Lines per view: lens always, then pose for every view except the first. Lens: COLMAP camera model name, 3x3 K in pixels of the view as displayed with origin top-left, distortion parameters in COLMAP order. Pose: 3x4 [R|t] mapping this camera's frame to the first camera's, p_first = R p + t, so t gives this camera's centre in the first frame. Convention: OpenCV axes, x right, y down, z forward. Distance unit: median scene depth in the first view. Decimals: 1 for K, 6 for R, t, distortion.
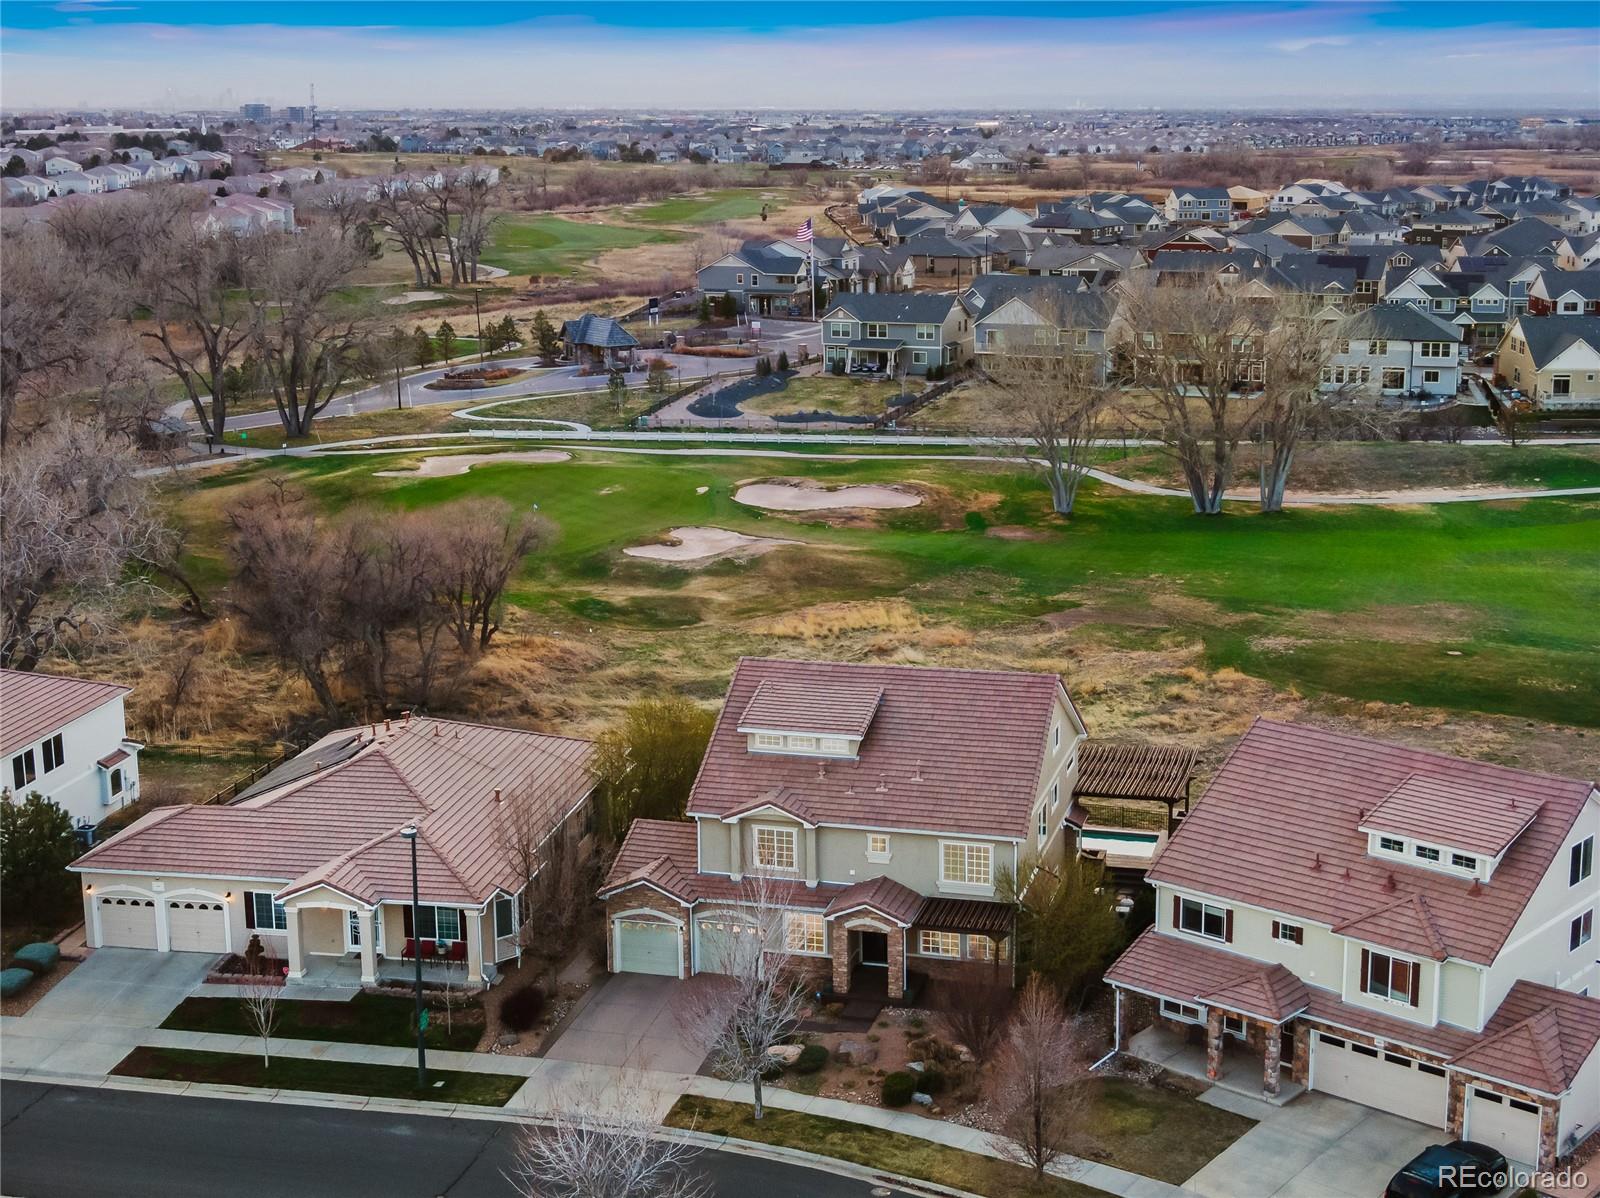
lens RADIAL K [[2322.7, 0, 807.0], [0, 2322.7, 480.8], [0, 0, 1]] dist [0.012070, -0.038178]
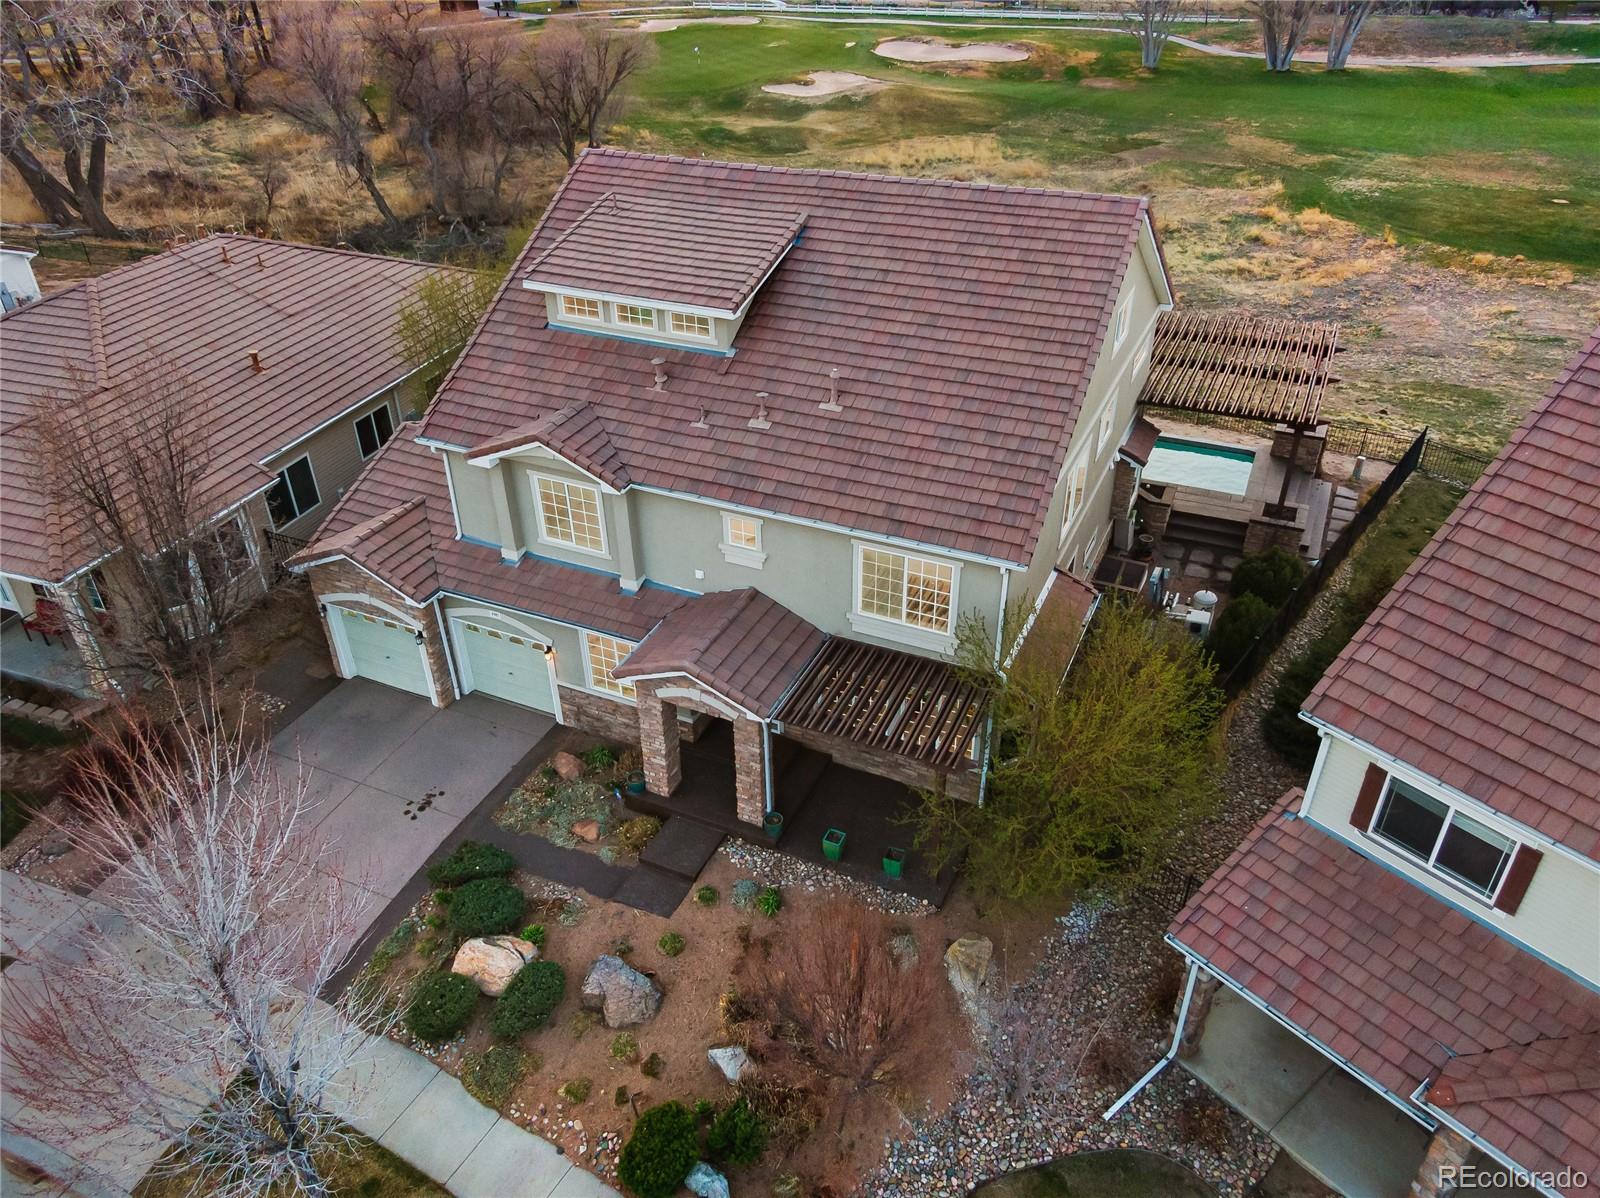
lens RADIAL K [[1147.7, 0, 800.0], [0, 1147.7, 599.0], [0, 0, 1]] dist [0.030059, -0.041405]
pose [[0.987910, 0.080732, -0.132346, 0.051555], [-0.021203, 0.916043, 0.400519, 0.044724], [0.153569, -0.392871, 0.906680, 0.504558]]
